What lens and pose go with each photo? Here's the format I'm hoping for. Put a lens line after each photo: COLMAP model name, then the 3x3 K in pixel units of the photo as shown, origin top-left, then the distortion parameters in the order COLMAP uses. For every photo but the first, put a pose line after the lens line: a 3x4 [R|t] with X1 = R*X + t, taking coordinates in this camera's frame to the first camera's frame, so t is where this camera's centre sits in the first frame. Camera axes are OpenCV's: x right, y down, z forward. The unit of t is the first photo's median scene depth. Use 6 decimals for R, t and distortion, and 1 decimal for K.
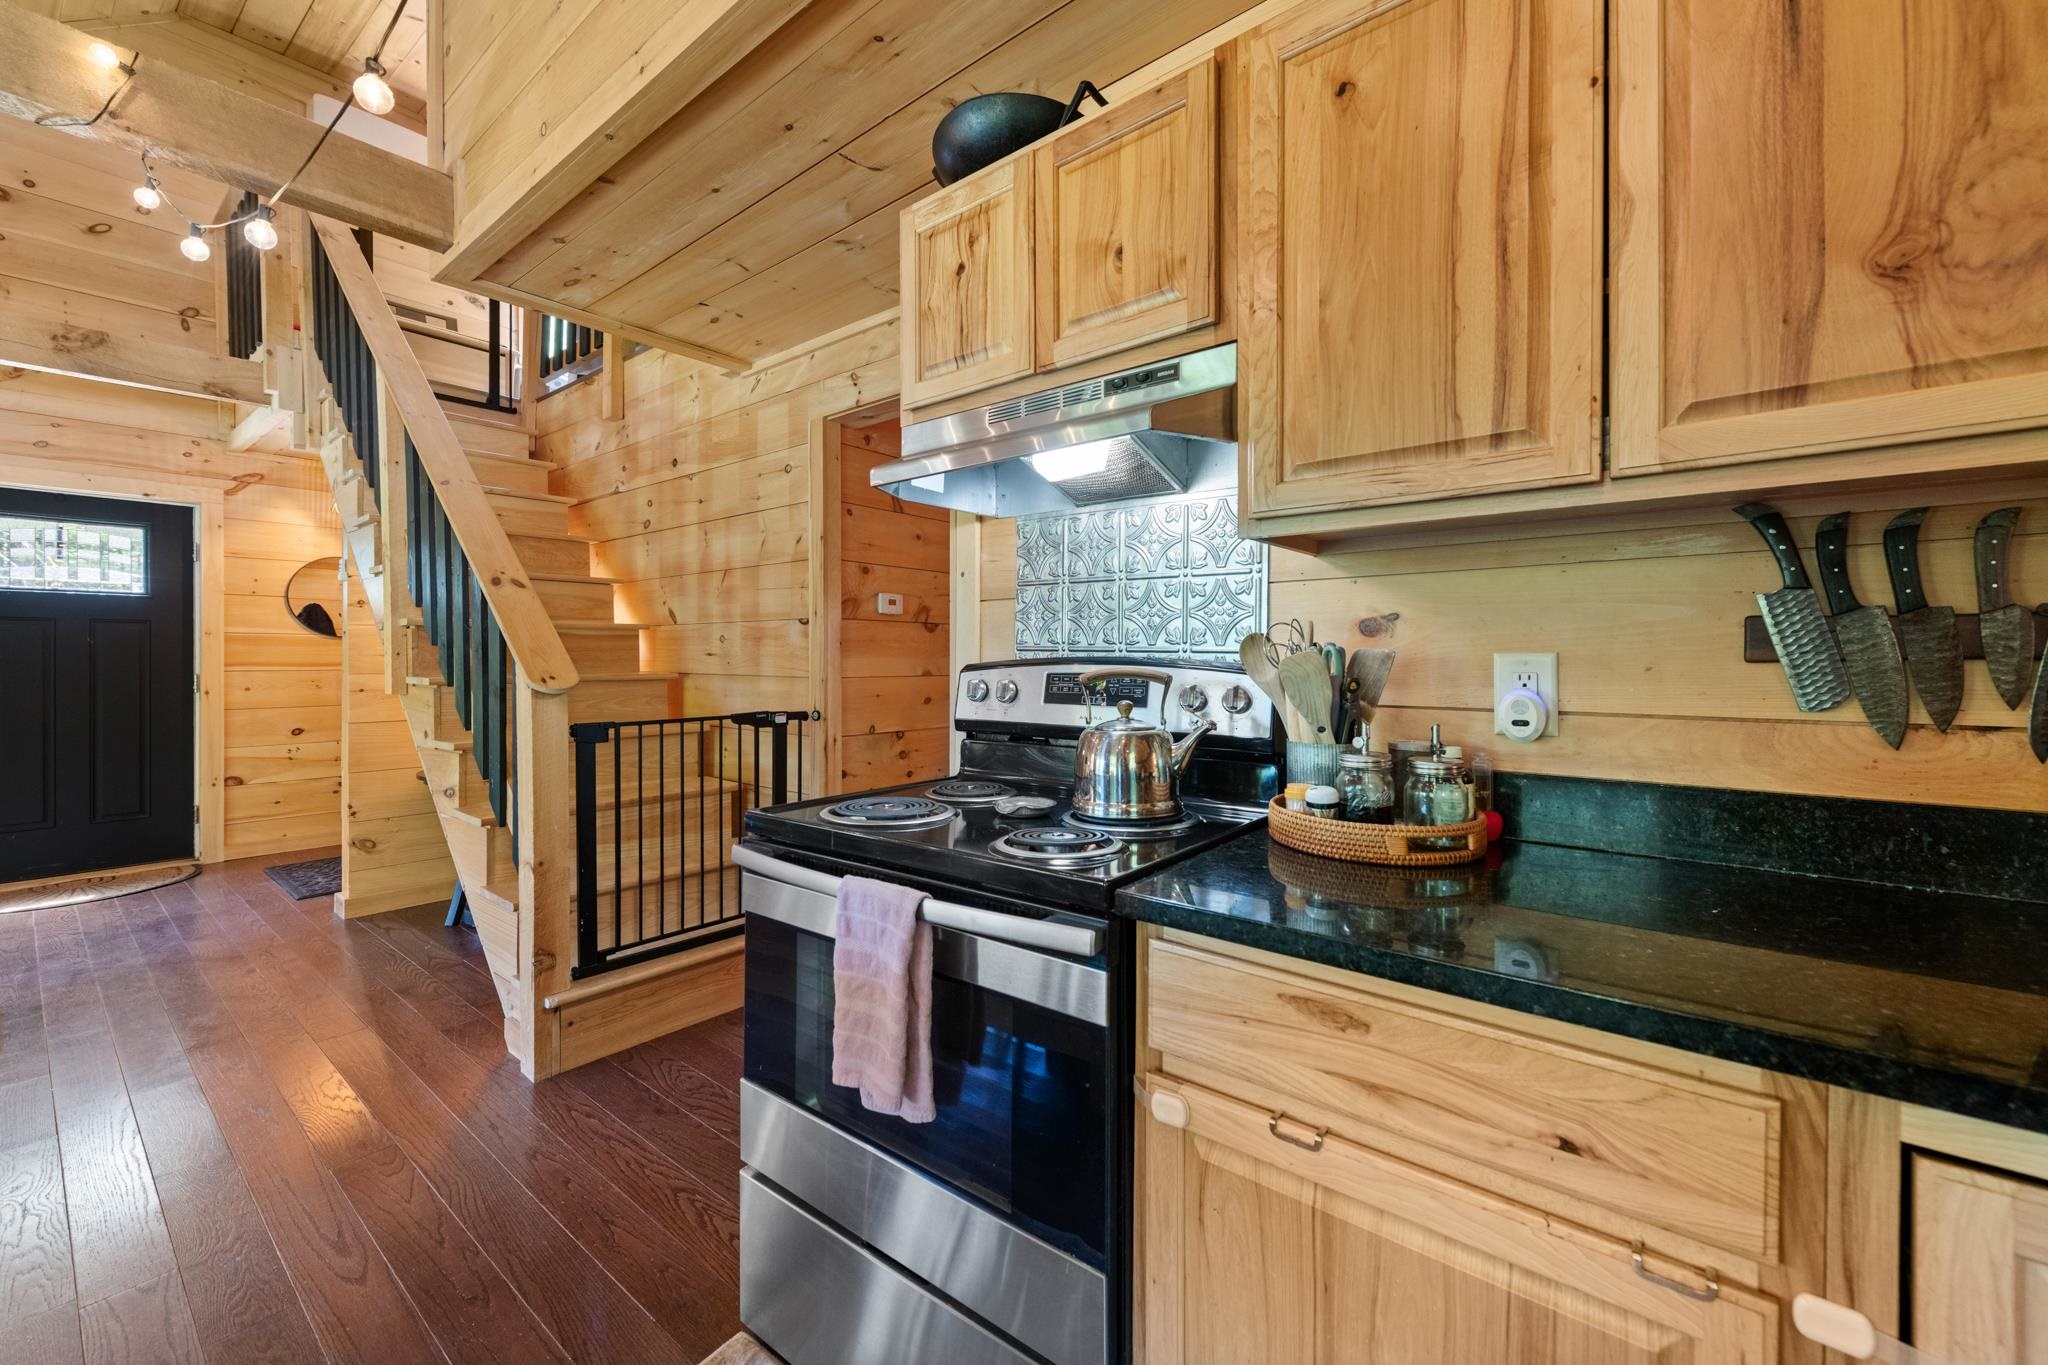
lens RADIAL K [[794.9, 0, 1041.9], [0, 794.9, 655.3], [0, 0, 1]] dist [0.005030, -0.001926]
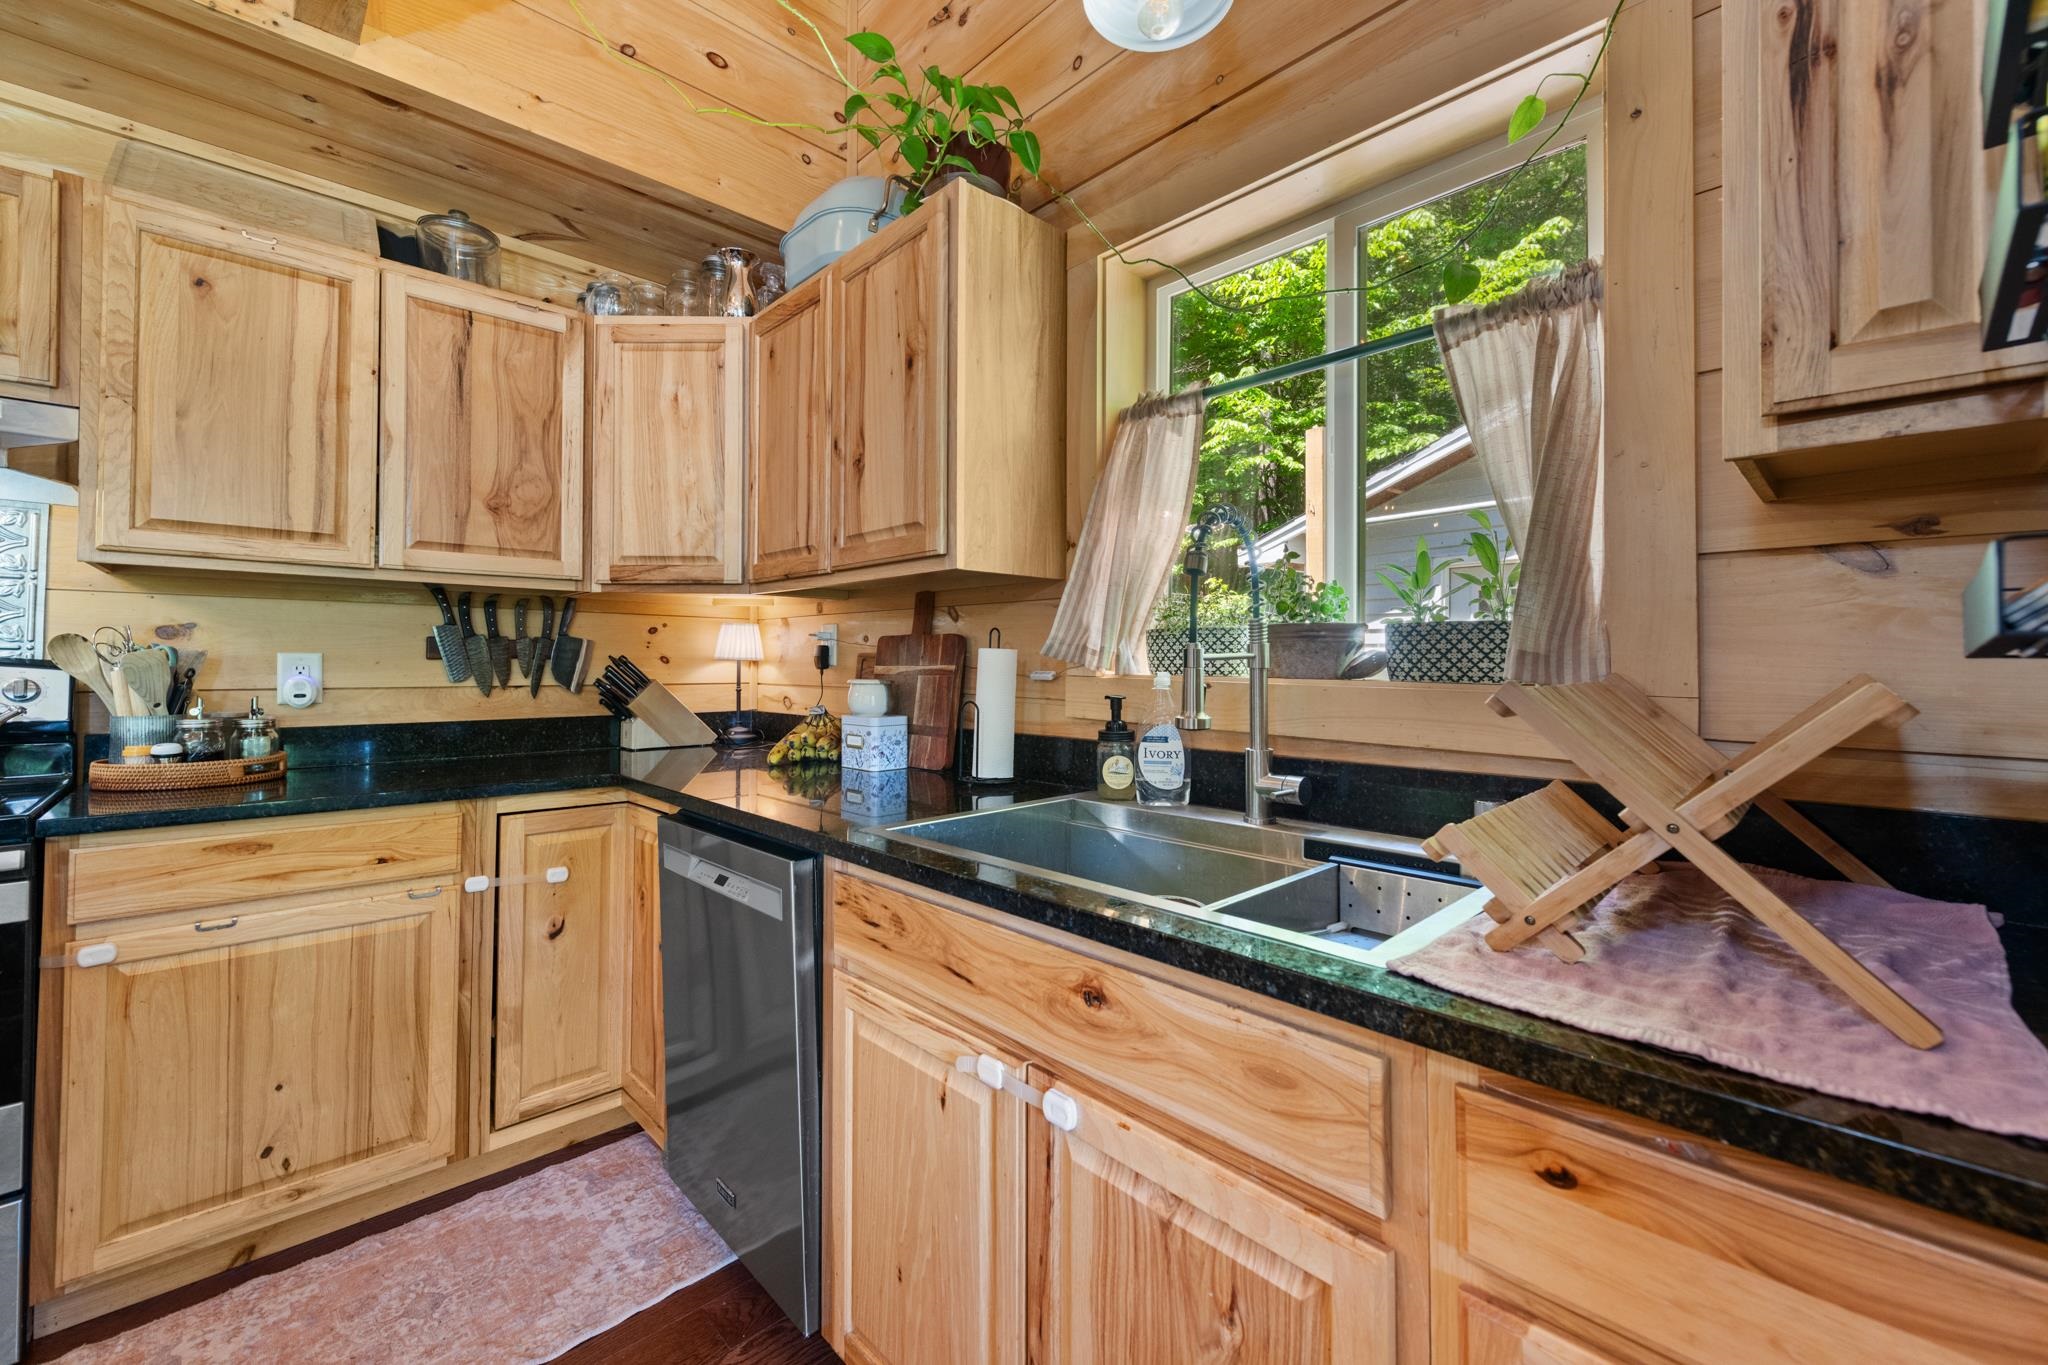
lens RADIAL K [[794.9, 0, 1035.9], [0, 794.9, 657.9], [0, 0, 1]] dist [0.005030, -0.001926]
pose [[0.118308, 0.010047, 0.992926, -1.056377], [-0.005803, 0.999939, -0.009427, 0.017068], [-0.992960, -0.004647, 0.118359, -0.868980]]
